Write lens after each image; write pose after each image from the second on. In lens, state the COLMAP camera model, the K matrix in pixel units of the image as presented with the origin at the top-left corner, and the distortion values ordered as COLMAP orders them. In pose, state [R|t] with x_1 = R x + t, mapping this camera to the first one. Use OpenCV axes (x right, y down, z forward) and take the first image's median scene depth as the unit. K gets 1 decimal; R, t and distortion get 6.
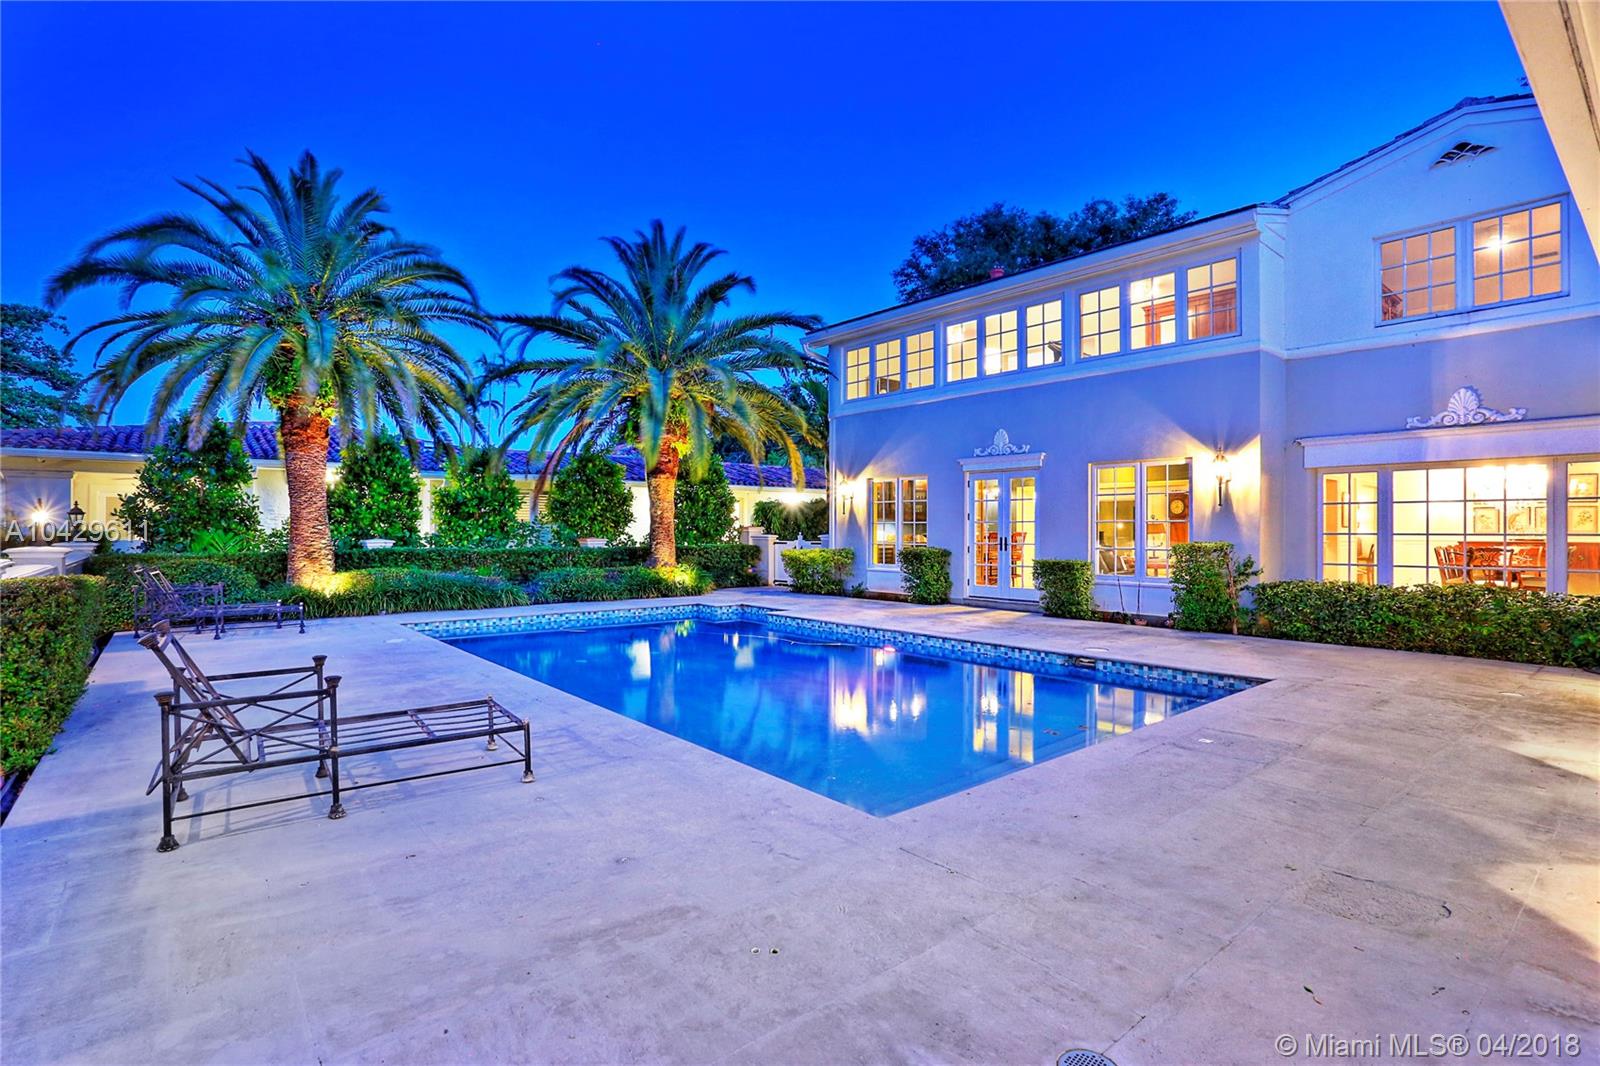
lens RADIAL K [[786.0, 0, 788.6], [0, 786.0, 531.9], [0, 0, 1]] dist [-0.030492, 0.005716]
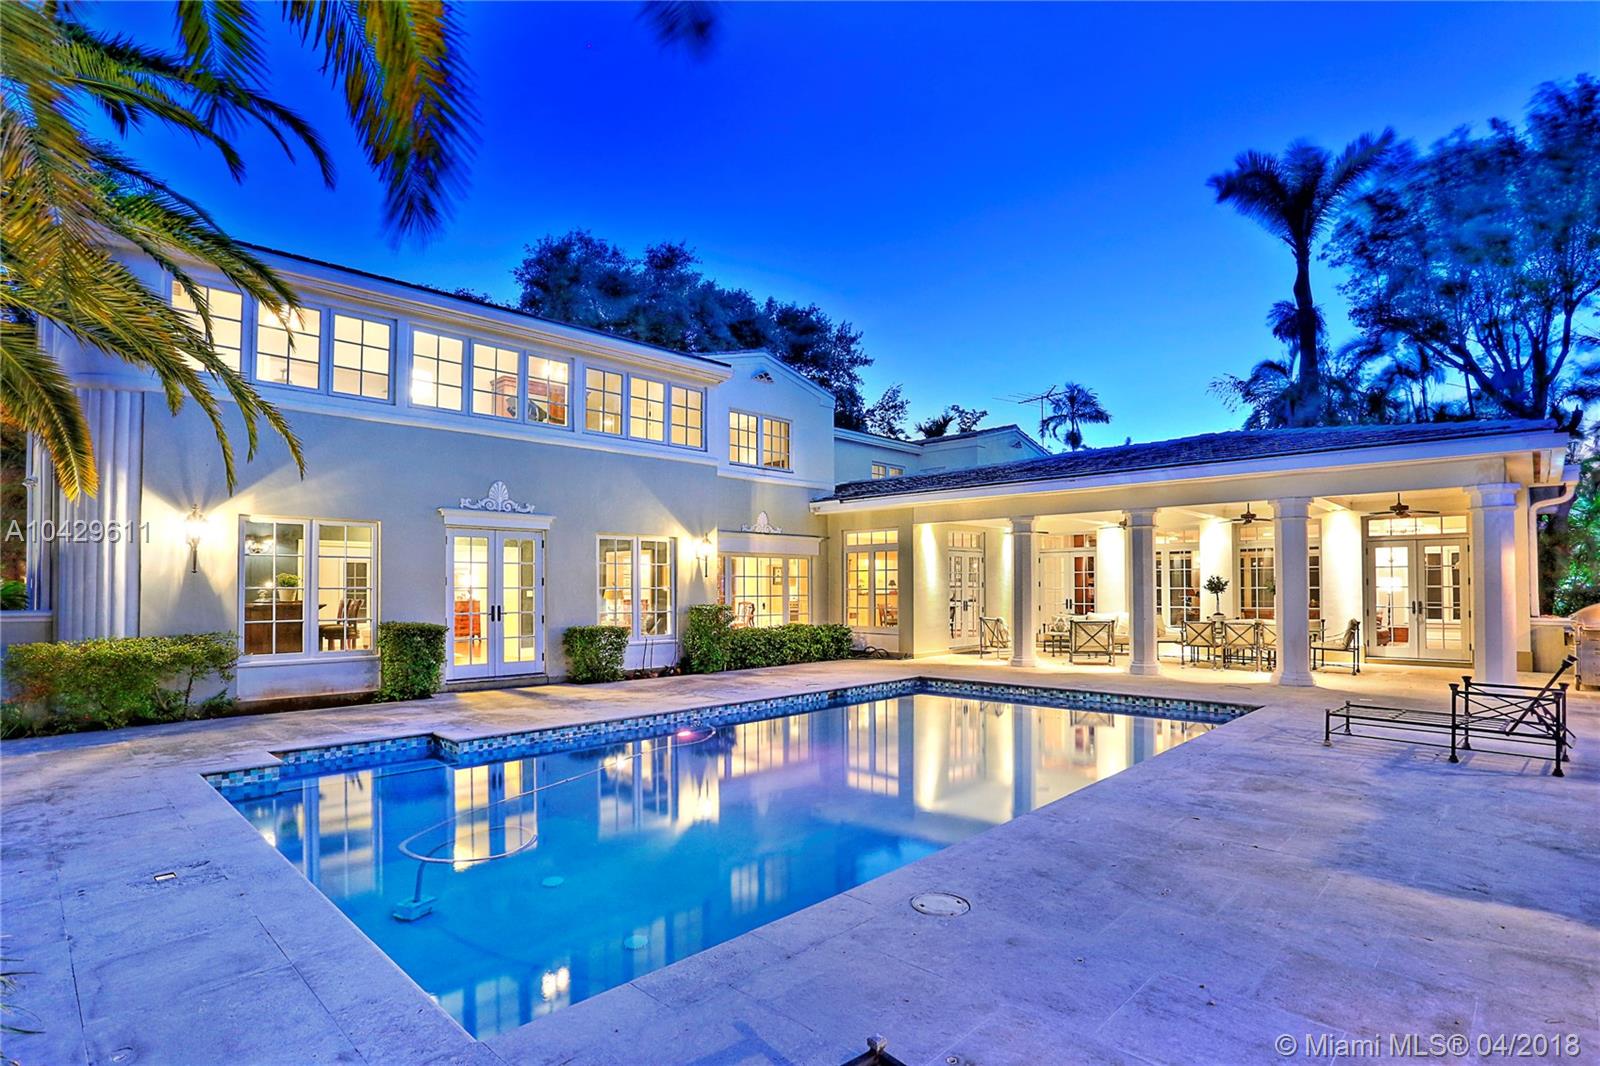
lens RADIAL K [[786.0, 0, 746.0], [0, 786.0, 577.2], [0, 0, 1]] dist [-0.030492, 0.005716]
pose [[-0.056837, 0.013195, 0.998296, -0.628804], [0.008430, 0.999883, -0.012736, -0.011624], [-0.998348, 0.007692, -0.056941, 0.801248]]
